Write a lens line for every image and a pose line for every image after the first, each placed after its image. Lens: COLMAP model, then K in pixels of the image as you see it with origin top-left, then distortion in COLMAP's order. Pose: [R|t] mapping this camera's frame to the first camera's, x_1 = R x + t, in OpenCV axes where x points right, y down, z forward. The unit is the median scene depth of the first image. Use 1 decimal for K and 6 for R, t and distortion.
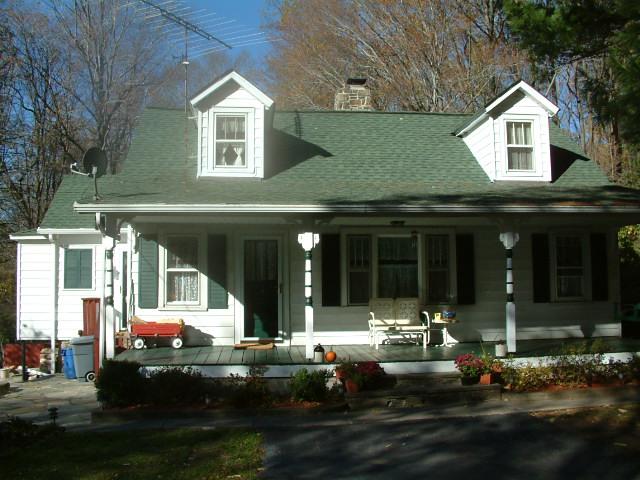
lens RADIAL K [[684.6, 0, 320.0], [0, 684.6, 240.0], [0, 0, 1]] dist [-0.134410, 0.019122]
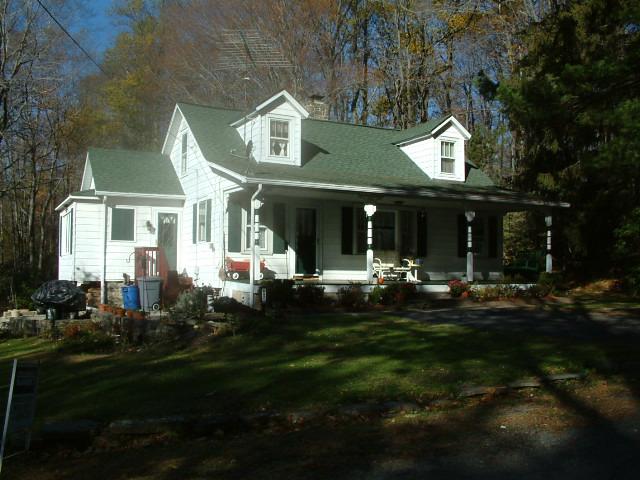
lens RADIAL K [[684.6, 0, 320.0], [0, 684.6, 240.0], [0, 0, 1]] dist [-0.134410, 0.019122]
pose [[0.928036, 0.036332, 0.370715, -0.574368], [-0.045163, 0.998864, 0.015167, 0.042335], [-0.369743, -0.030818, 0.928623, -0.369518]]
